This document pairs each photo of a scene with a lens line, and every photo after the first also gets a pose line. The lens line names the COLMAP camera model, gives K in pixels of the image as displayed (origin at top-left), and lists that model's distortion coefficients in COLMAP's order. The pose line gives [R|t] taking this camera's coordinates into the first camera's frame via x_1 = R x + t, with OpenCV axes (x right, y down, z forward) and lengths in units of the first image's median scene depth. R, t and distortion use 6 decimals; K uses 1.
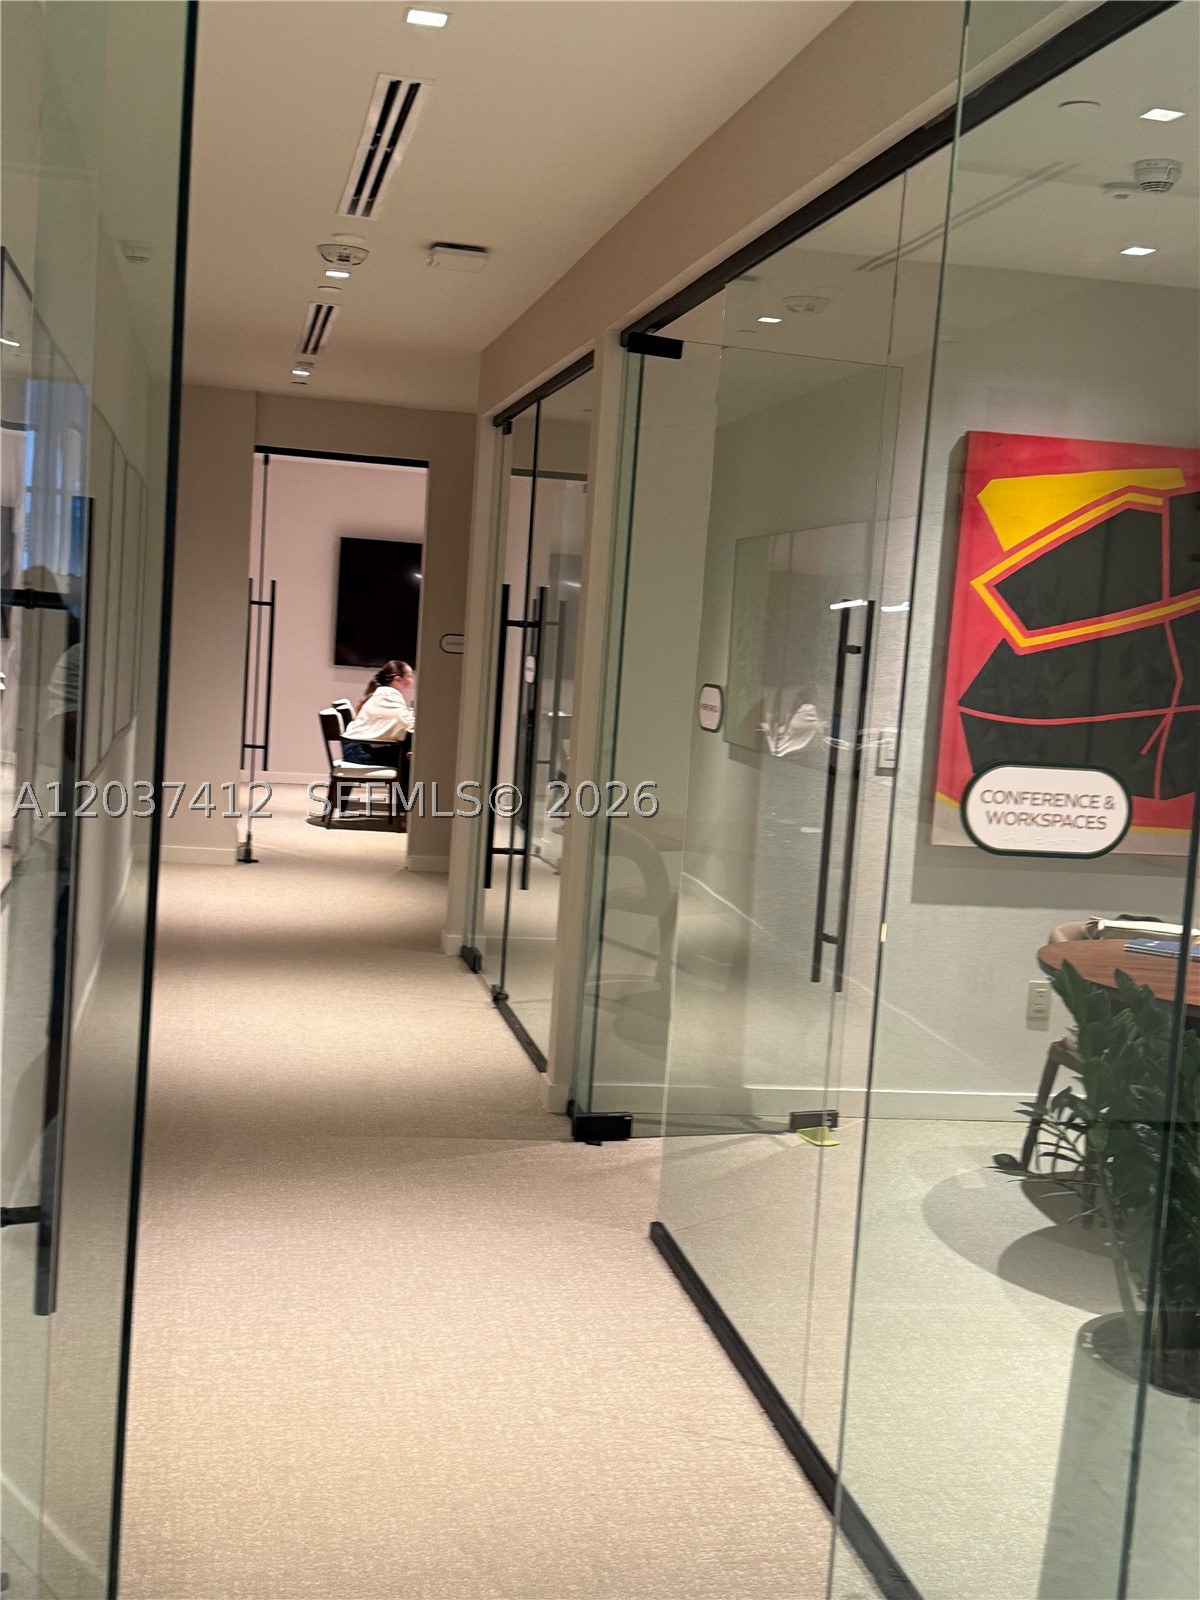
lens RADIAL K [[1826.3, 0, 588.7], [0, 1826.3, 813.2], [0, 0, 1]] dist [0.121527, 0.000000]
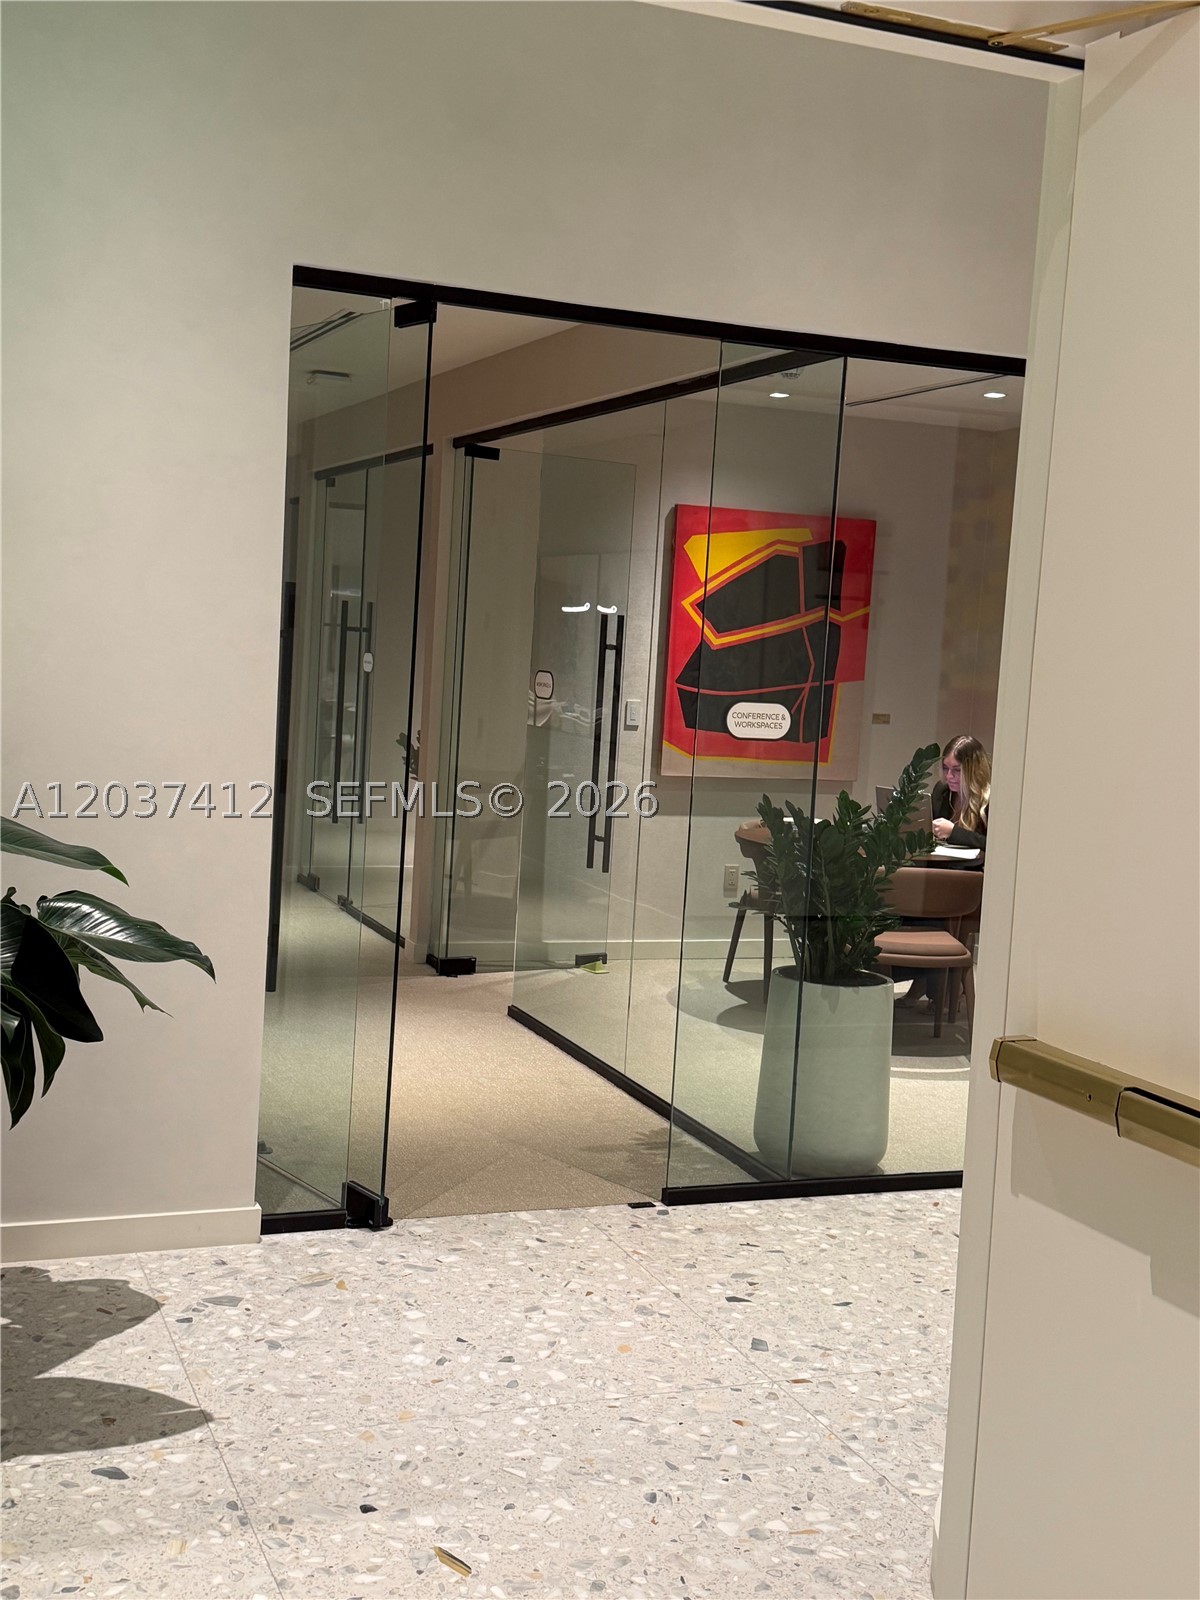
lens RADIAL K [[1826.3, 0, 605.7], [0, 1826.3, 794.6], [0, 0, 1]] dist [0.121527, 0.000000]
pose [[0.981149, -0.026927, 0.191370, -0.149609], [0.027726, 0.999614, -0.001503, 0.034614], [-0.191256, 0.006780, 0.981517, -0.478745]]
